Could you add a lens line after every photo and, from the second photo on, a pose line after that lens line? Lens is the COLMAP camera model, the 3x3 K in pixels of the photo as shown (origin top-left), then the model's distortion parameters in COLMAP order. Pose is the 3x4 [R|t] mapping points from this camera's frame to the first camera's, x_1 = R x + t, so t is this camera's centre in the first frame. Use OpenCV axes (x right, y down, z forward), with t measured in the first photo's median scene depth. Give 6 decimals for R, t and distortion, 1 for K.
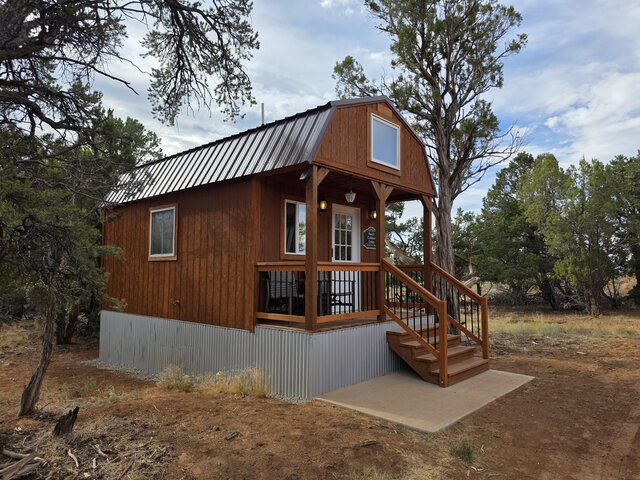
lens RADIAL K [[445.5, 0, 320.0], [0, 445.5, 240.0], [0, 0, 1]] dist [-0.000313, -0.000286]
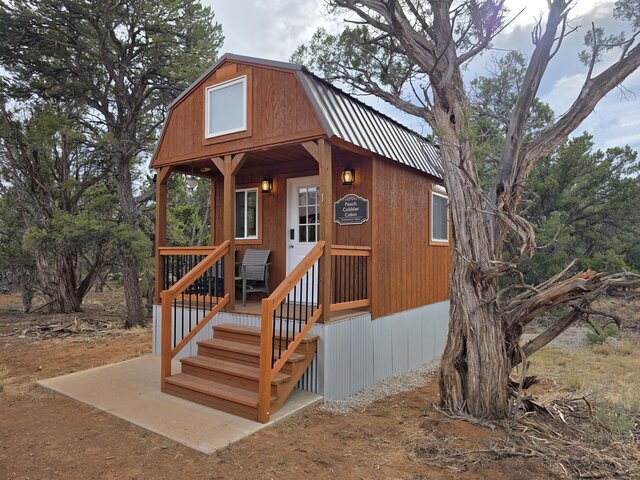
lens RADIAL K [[445.5, 0, 320.0], [0, 445.5, 240.0], [0, 0, 1]] dist [-0.000313, -0.000286]
pose [[0.087762, -0.031436, -0.995645, 1.023225], [0.069266, 0.997275, -0.025382, 0.073452], [0.993730, -0.066736, 0.089700, 1.090750]]
